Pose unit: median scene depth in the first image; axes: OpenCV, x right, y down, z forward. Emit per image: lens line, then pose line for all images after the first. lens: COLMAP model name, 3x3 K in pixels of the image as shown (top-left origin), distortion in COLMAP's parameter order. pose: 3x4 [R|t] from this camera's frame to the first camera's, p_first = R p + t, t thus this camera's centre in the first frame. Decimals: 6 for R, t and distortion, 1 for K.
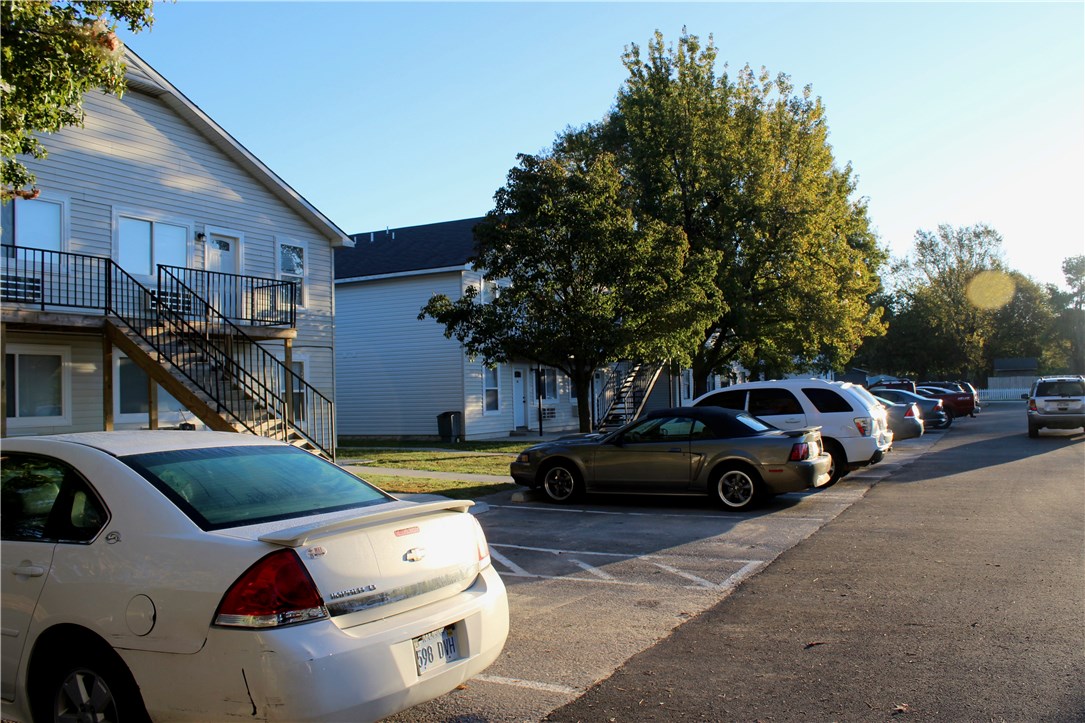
lens RADIAL K [[902.9, 0, 554.1], [0, 902.9, 381.4], [0, 0, 1]] dist [-0.178762, 0.150765]
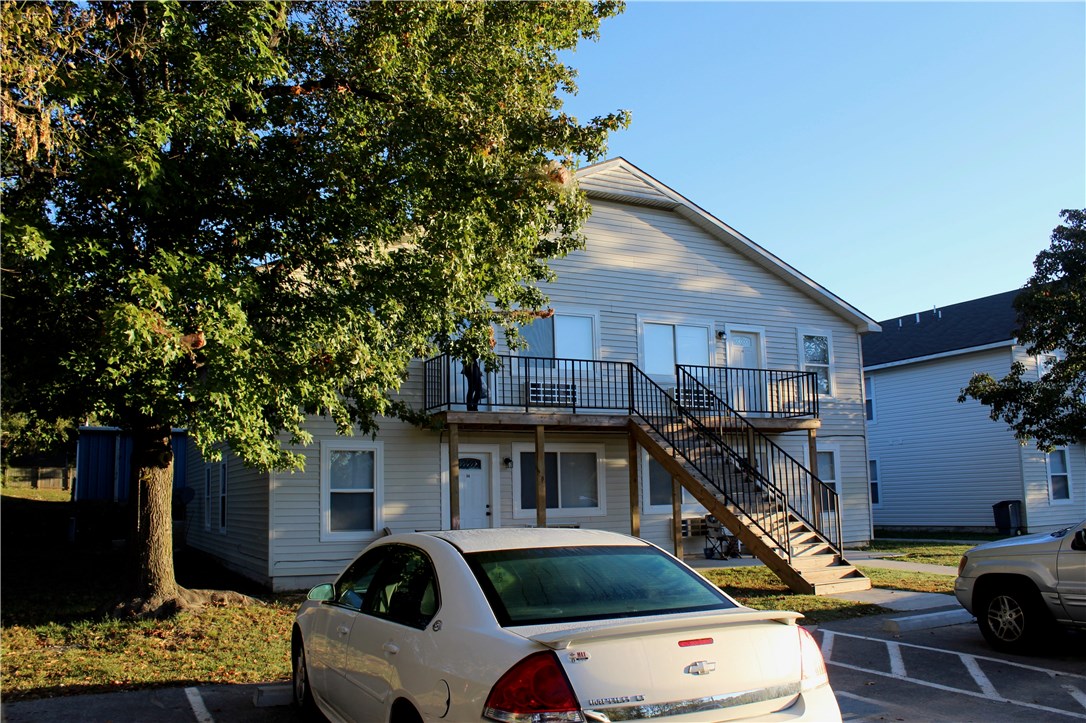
lens RADIAL K [[903.7, 0, 554.6], [0, 903.7, 381.4], [0, 0, 1]] dist [-0.178762, 0.150765]
pose [[0.808742, -0.068257, -0.584190, 0.064690], [0.010413, 0.994749, -0.101812, -0.003202], [0.588072, 0.076256, 0.805206, 0.029682]]
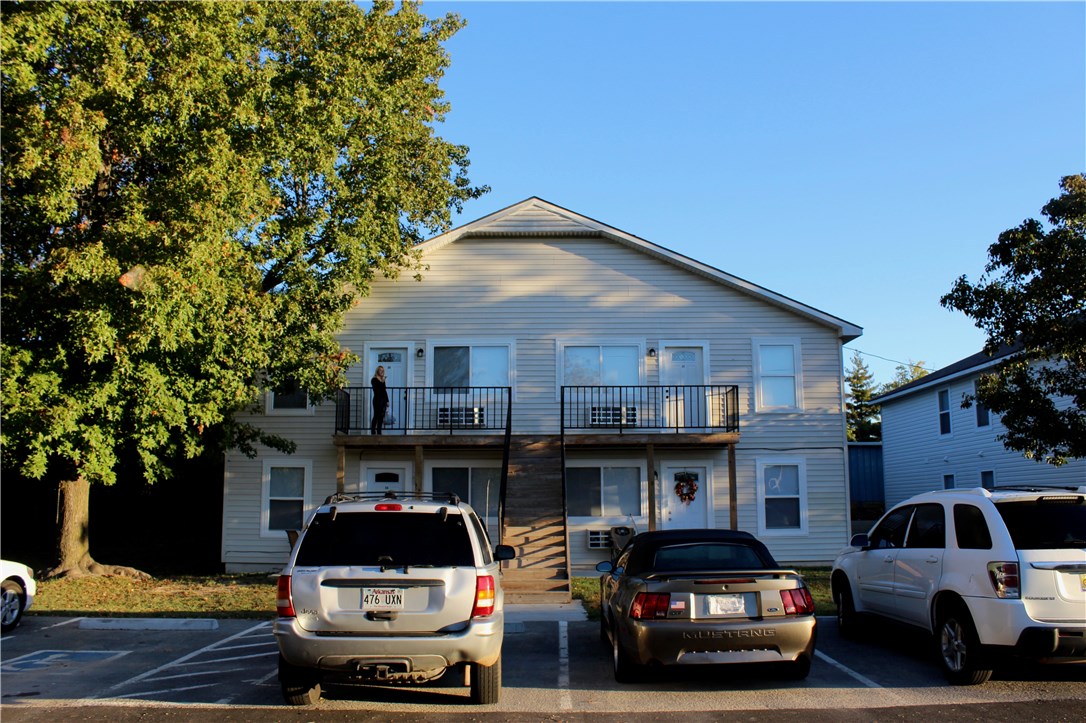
lens RADIAL K [[903.7, 0, 554.6], [0, 903.7, 381.4], [0, 0, 1]] dist [-0.178762, 0.150765]
pose [[0.467471, -0.102018, -0.878102, 0.568927], [0.006613, 0.993694, -0.111927, -0.007377], [0.883983, 0.046516, 0.465198, 0.430781]]
